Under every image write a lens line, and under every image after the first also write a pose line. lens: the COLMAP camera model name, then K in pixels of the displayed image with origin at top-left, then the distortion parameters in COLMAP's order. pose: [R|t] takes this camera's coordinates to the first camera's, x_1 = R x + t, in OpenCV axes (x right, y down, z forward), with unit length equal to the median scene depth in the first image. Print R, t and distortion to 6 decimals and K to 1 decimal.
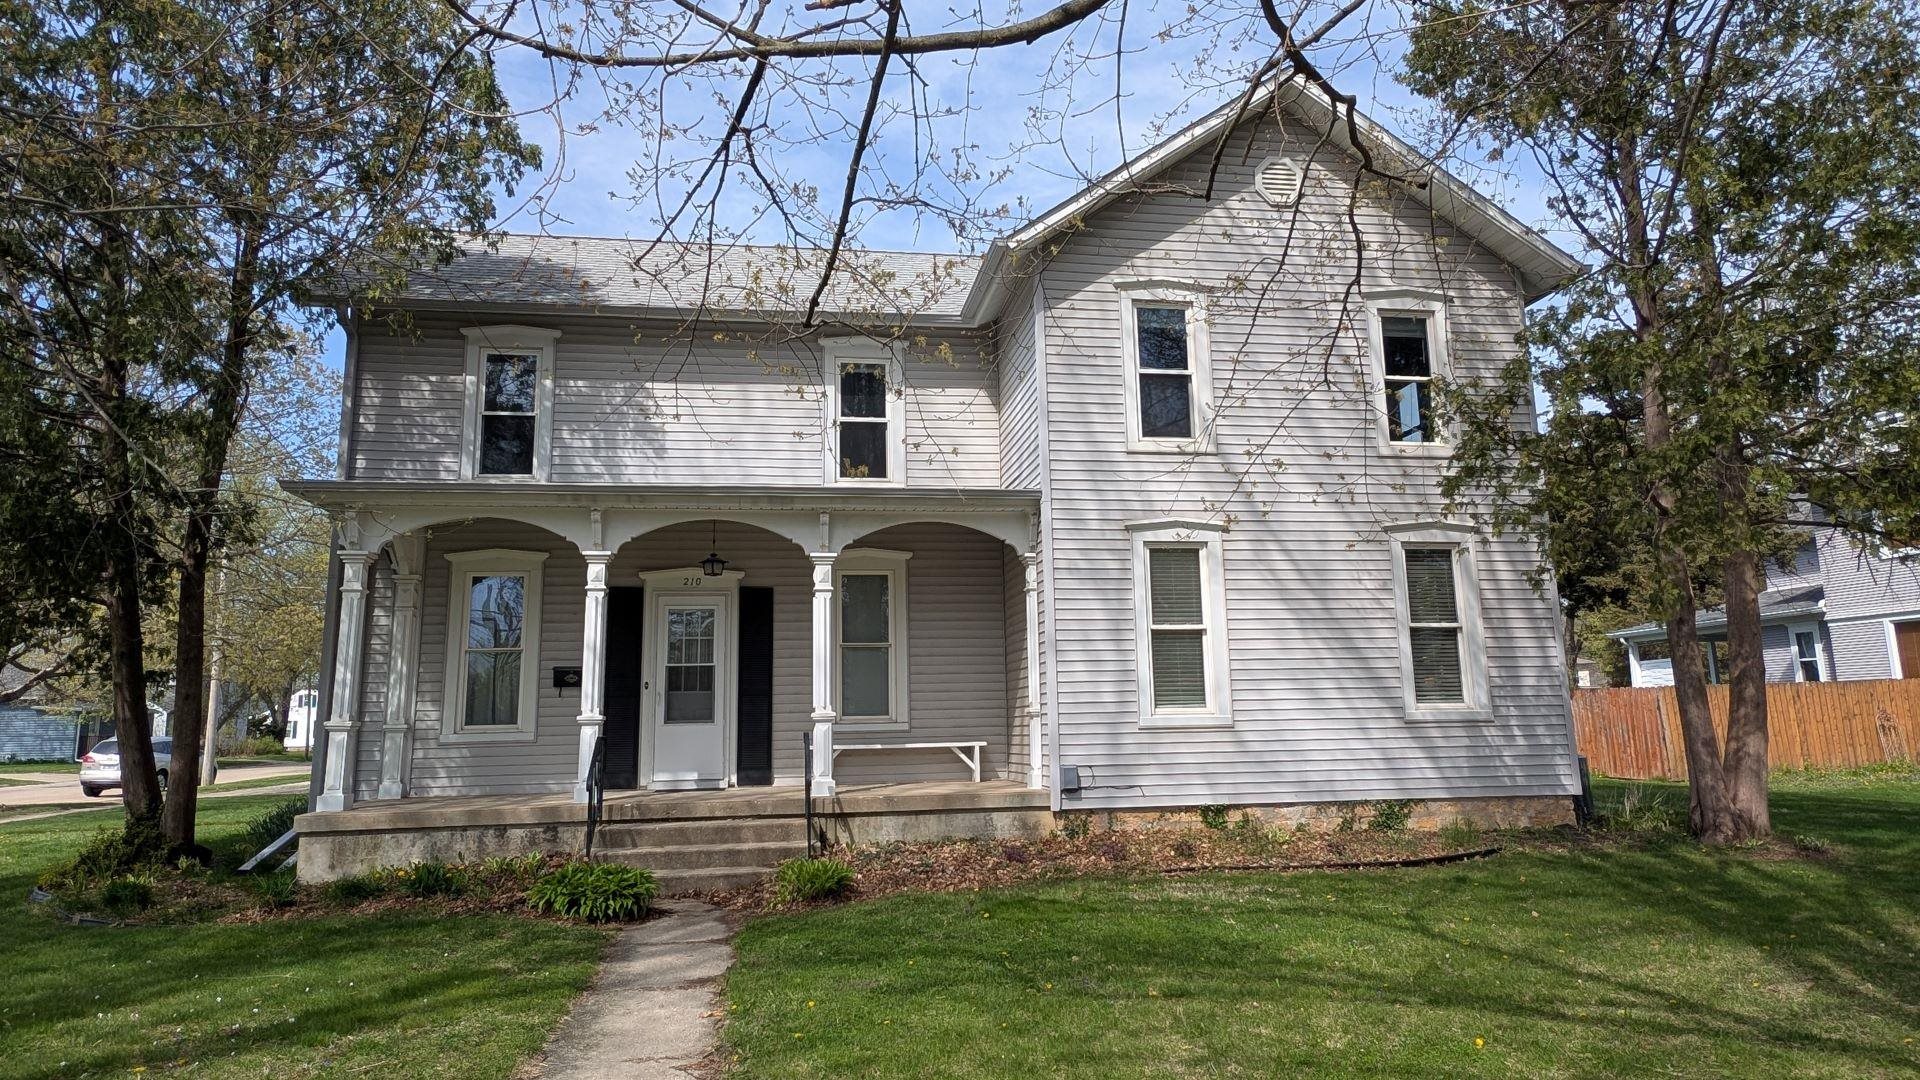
lens RADIAL K [[1126.1, 0, 960.0], [0, 1126.1, 540.0], [0, 0, 1]] dist [-0.003586, -0.000058]
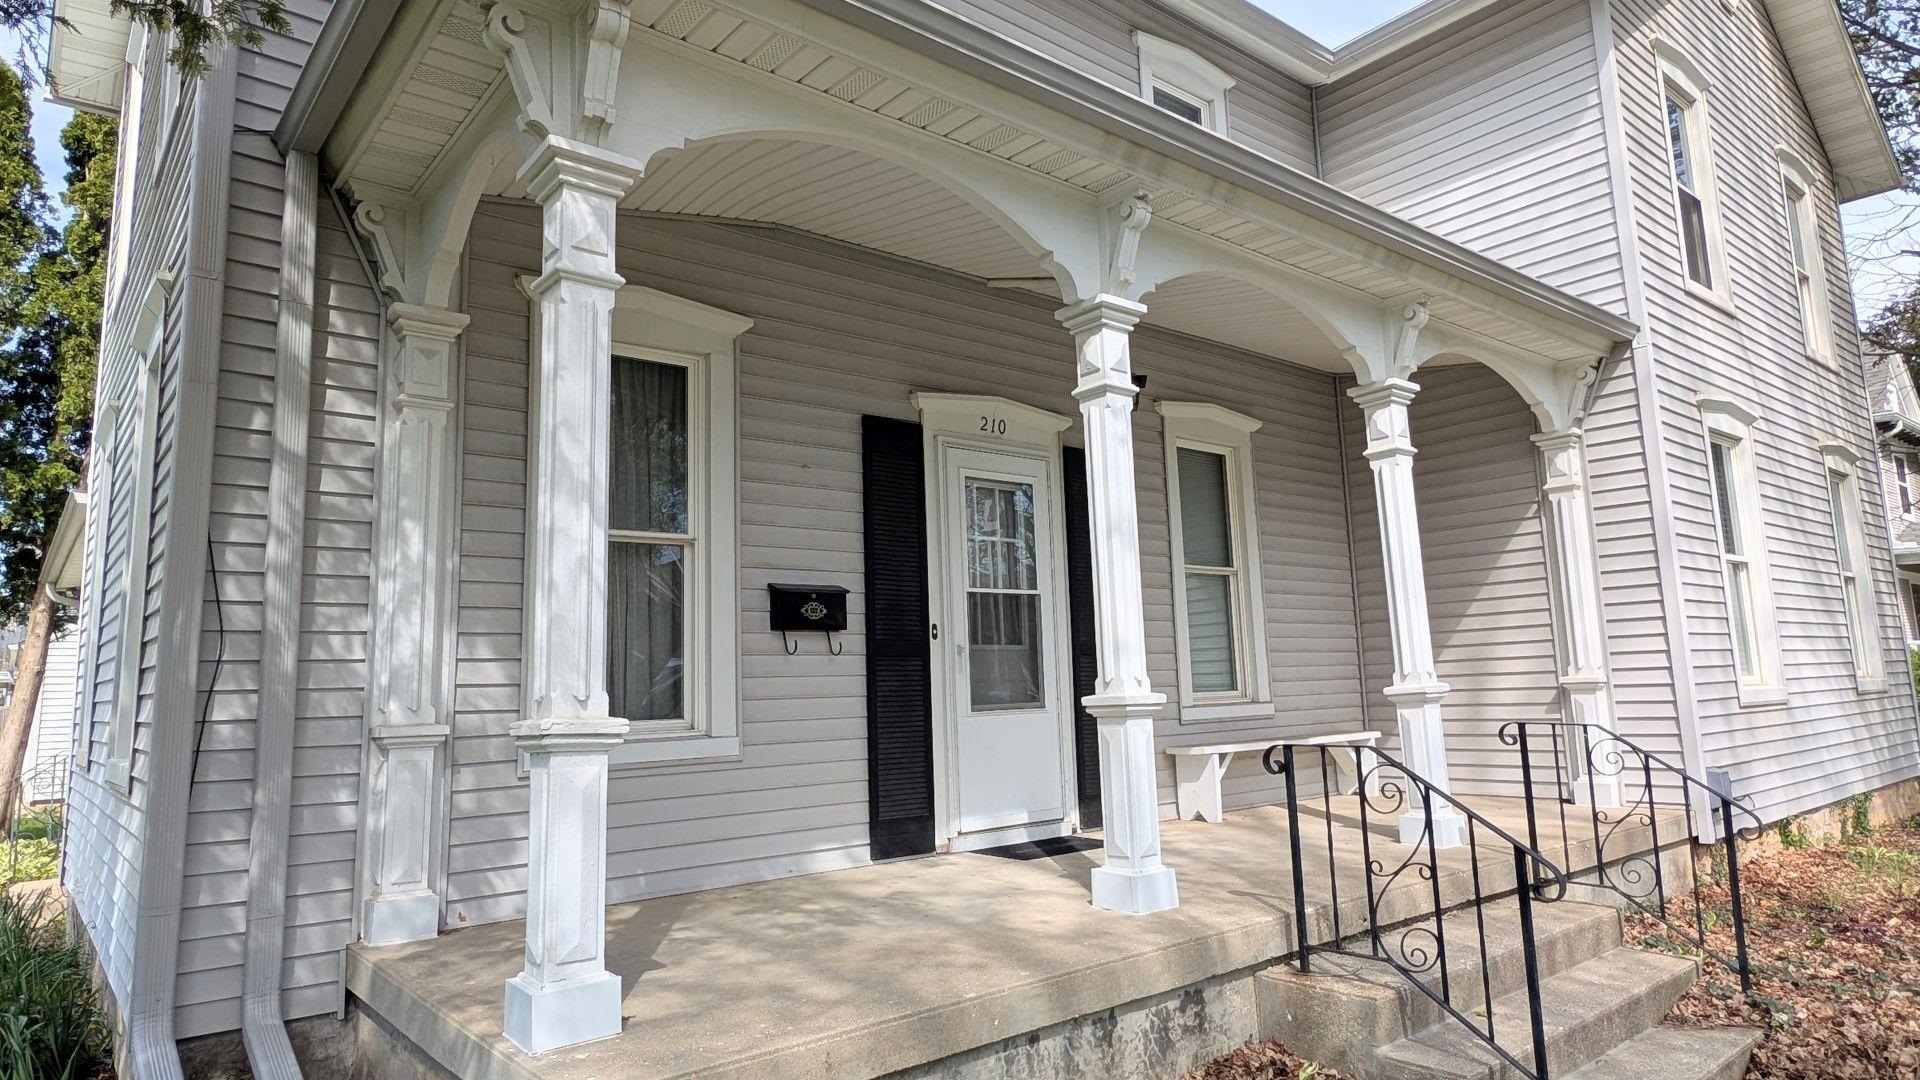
lens RADIAL K [[1126.1, 0, 960.0], [0, 1126.1, 540.0], [0, 0, 1]] dist [-0.003586, -0.000058]
pose [[0.867029, 0.061162, 0.494489, -0.517812], [-0.069698, 0.997567, -0.001179, 0.093123], [-0.493359, -0.033443, 0.869183, 0.598710]]
